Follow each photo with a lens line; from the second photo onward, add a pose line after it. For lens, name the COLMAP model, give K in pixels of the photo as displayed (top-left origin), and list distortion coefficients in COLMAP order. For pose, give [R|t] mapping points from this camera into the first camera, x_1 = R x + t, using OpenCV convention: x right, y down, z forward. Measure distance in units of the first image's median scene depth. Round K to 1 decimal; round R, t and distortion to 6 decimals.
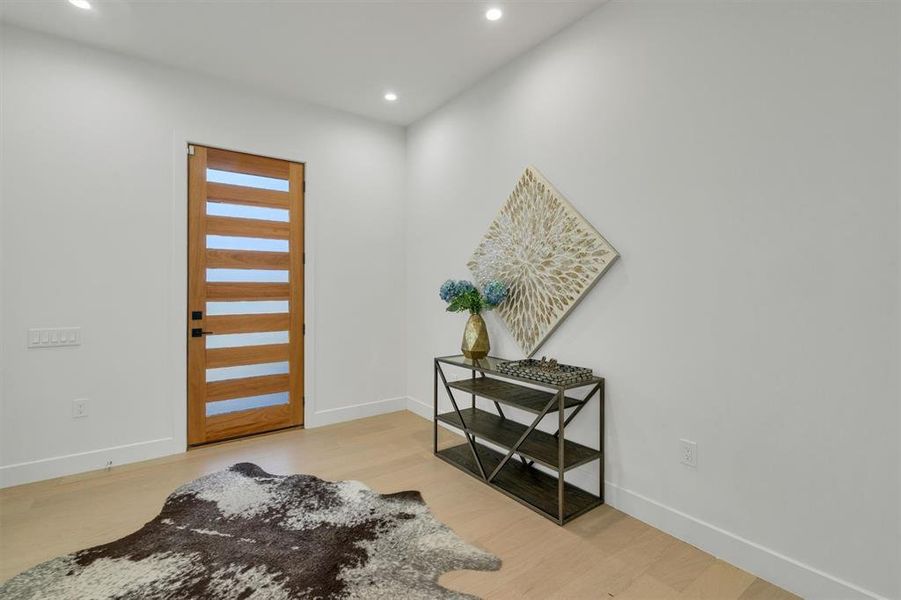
lens RADIAL K [[398.0, 0, 448.8], [0, 398.0, 284.6], [0, 0, 1]] dist [-0.000166, 0.000027]
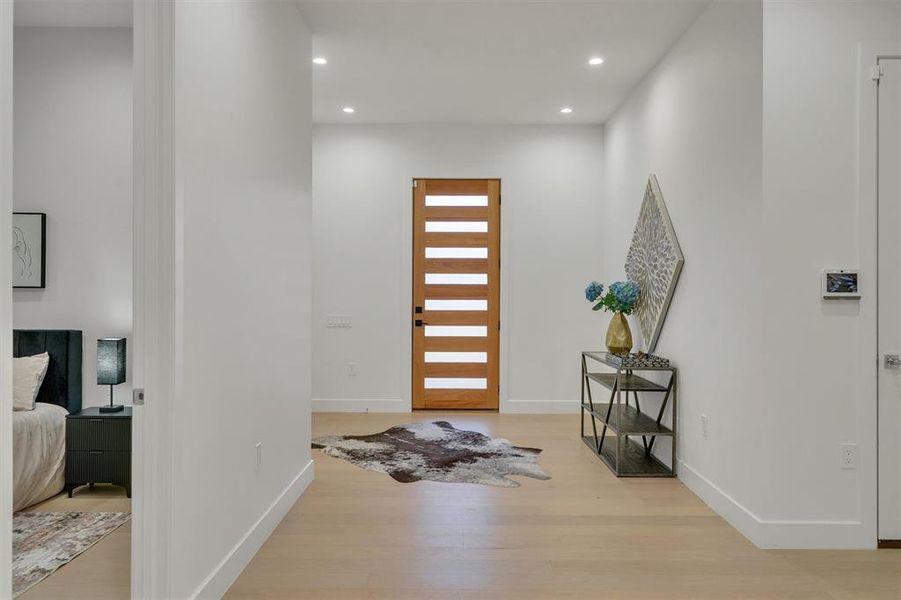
lens RADIAL K [[493.0, 0, 452.2], [0, 493.0, 291.3], [0, 0, 1]] dist [0.002949, 0.000133]
pose [[0.836339, 0.004670, -0.548192, 0.359732], [0.000658, 0.999954, 0.009522, 0.000605], [0.548212, -0.008325, 0.836298, -0.305806]]
